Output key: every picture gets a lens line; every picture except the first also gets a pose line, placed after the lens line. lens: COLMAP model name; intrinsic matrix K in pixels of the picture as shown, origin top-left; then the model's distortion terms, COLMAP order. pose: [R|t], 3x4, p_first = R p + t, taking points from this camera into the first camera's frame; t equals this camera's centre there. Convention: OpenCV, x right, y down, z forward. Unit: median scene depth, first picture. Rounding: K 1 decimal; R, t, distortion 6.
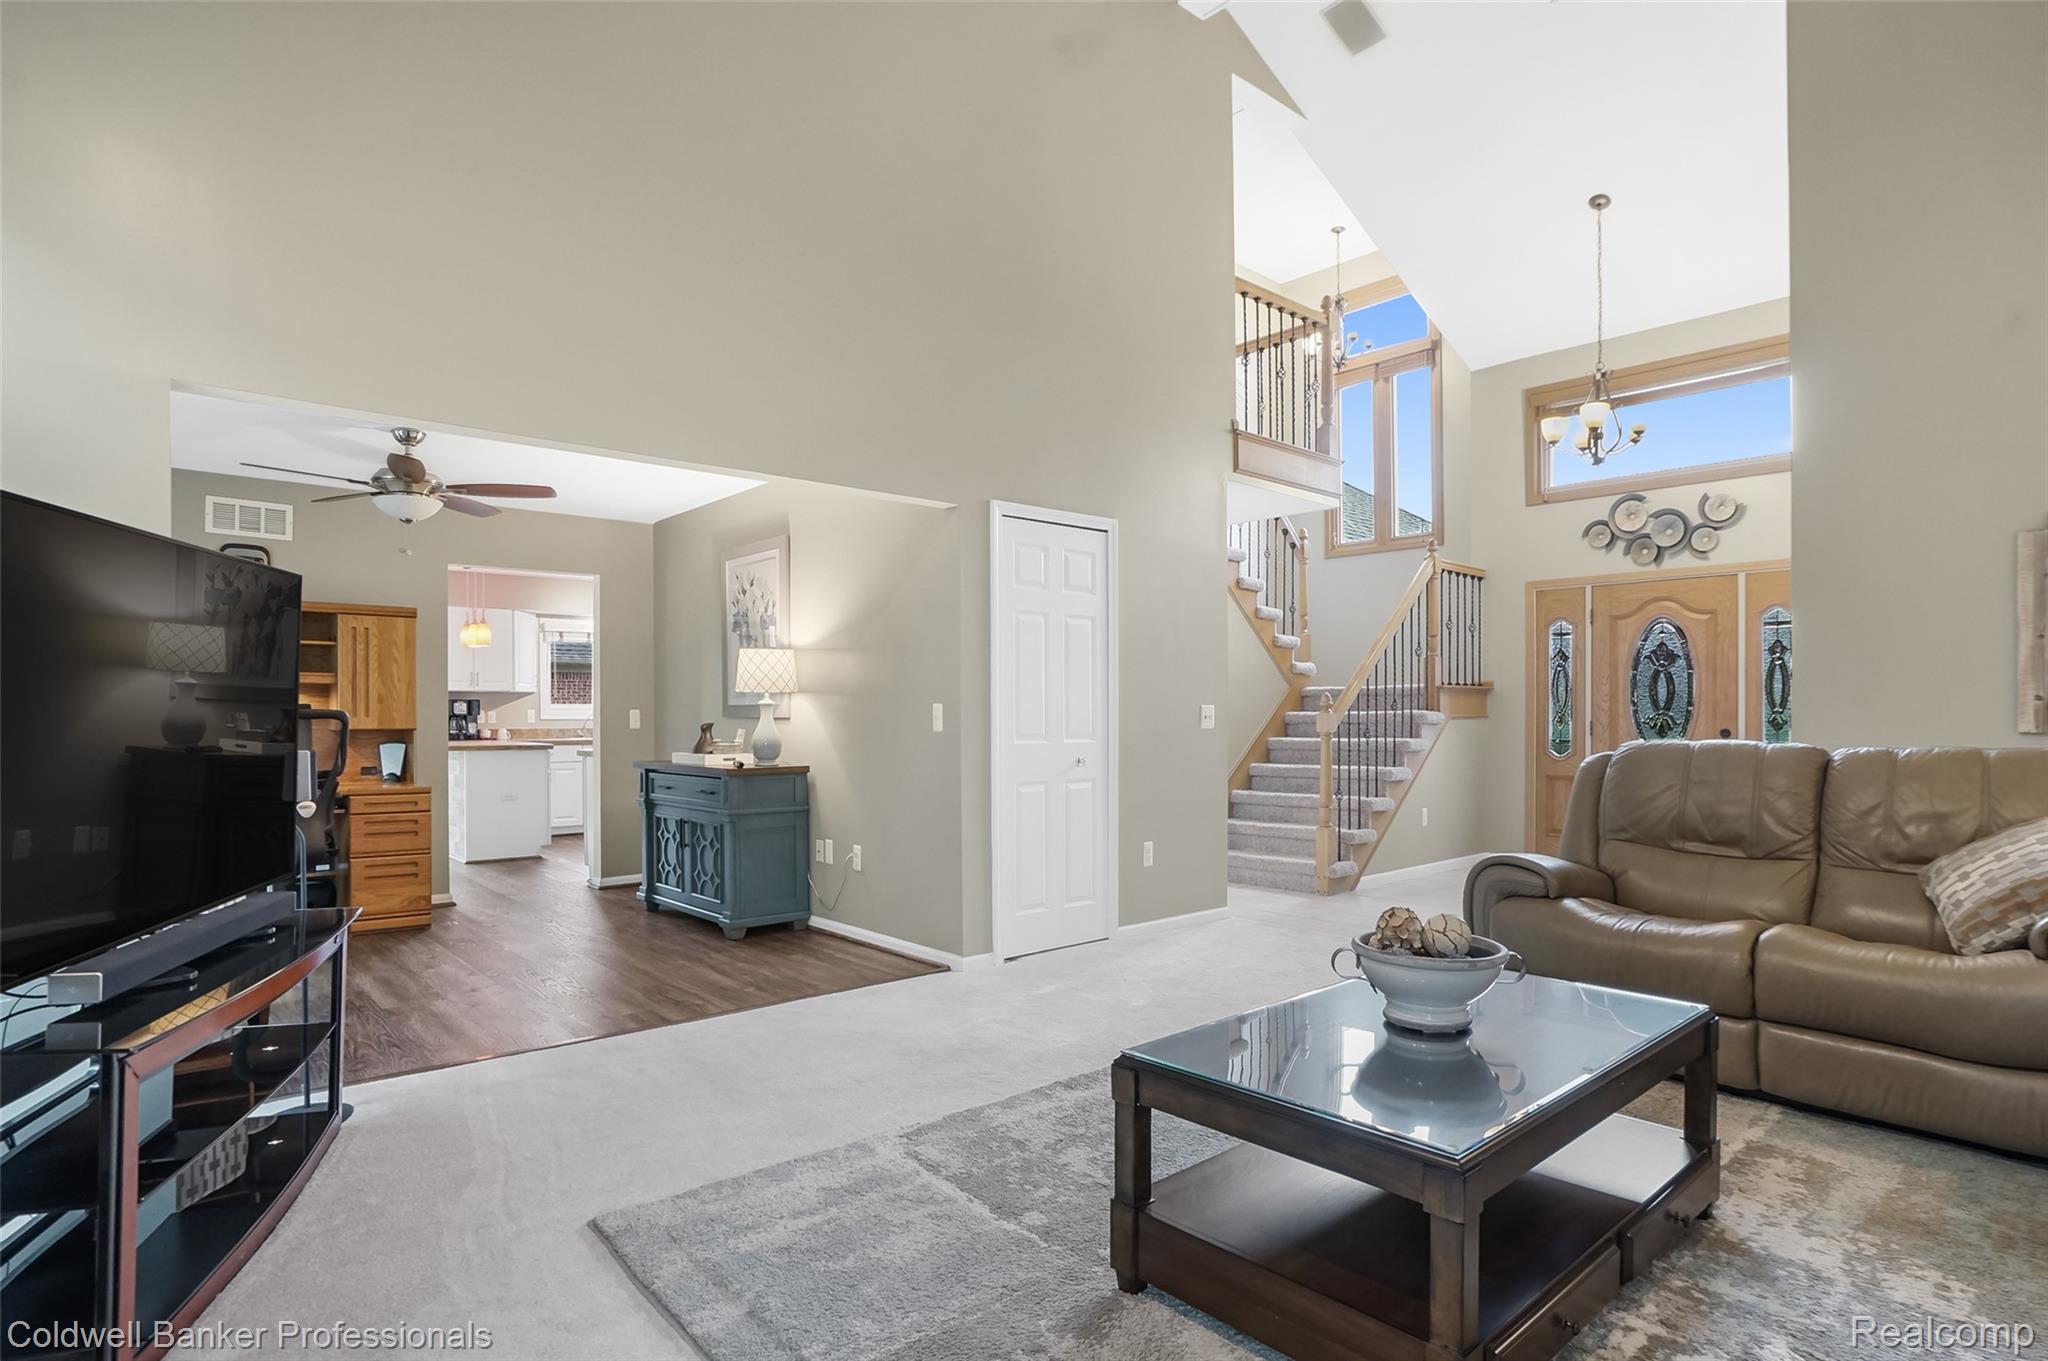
lens RADIAL K [[1056.3, 0, 987.8], [0, 1056.3, 709.9], [0, 0, 1]] dist [-0.052070, 0.025908]
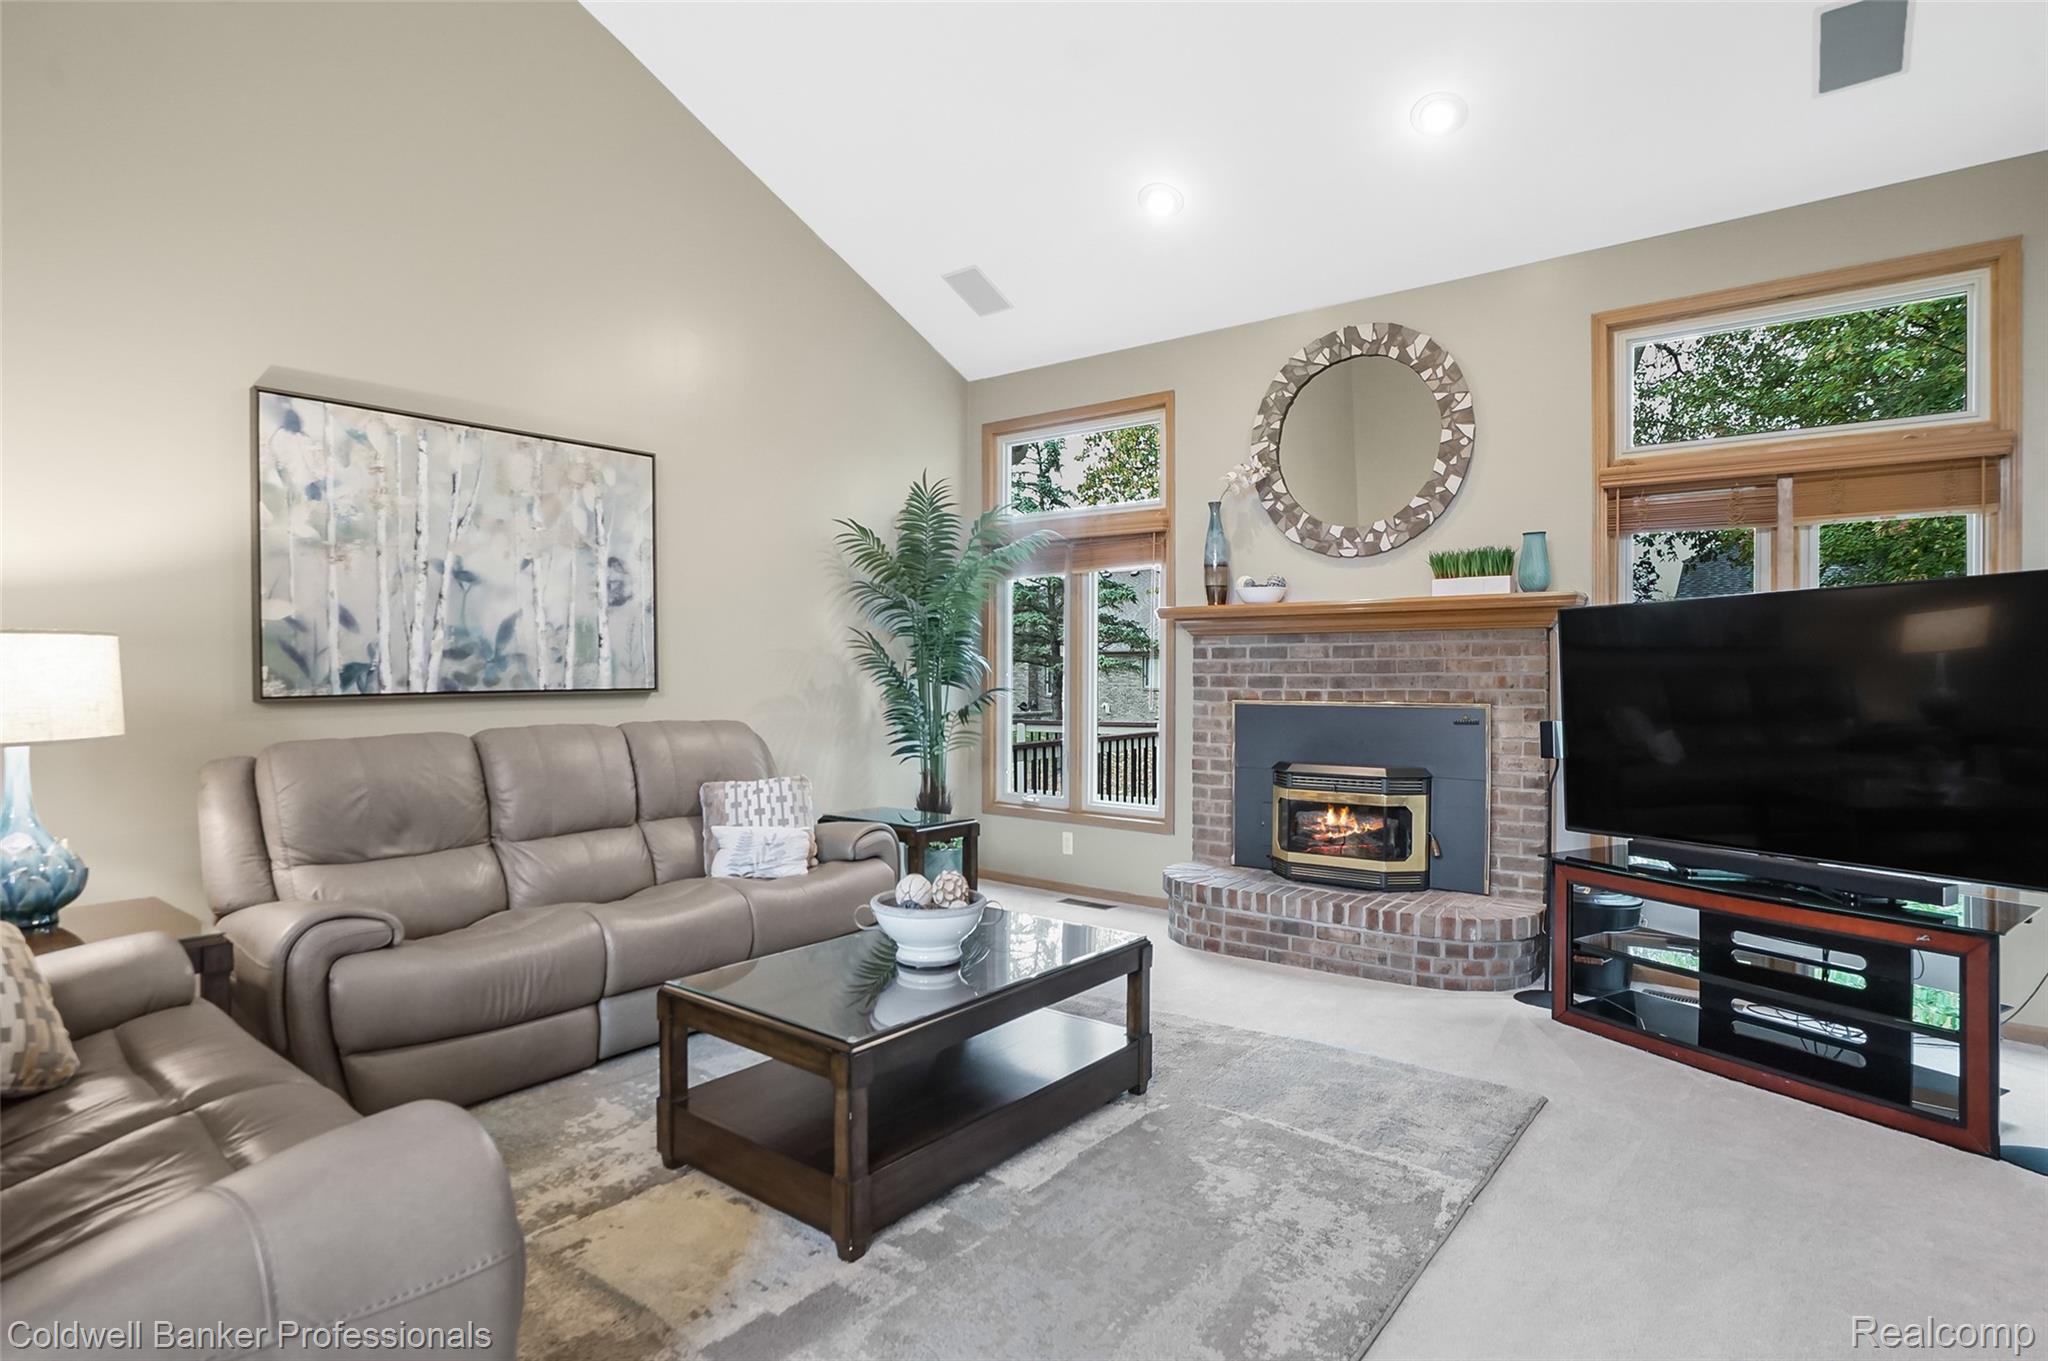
lens RADIAL K [[1056.3, 0, 1021.6], [0, 1056.3, 671.1], [0, 0, 1]] dist [-0.052070, 0.025908]
pose [[-0.979378, 0.000234, -0.202035, 0.303676], [0.000907, 0.999994, -0.003234, -0.025431], [0.202033, -0.003351, -0.979373, 1.216806]]
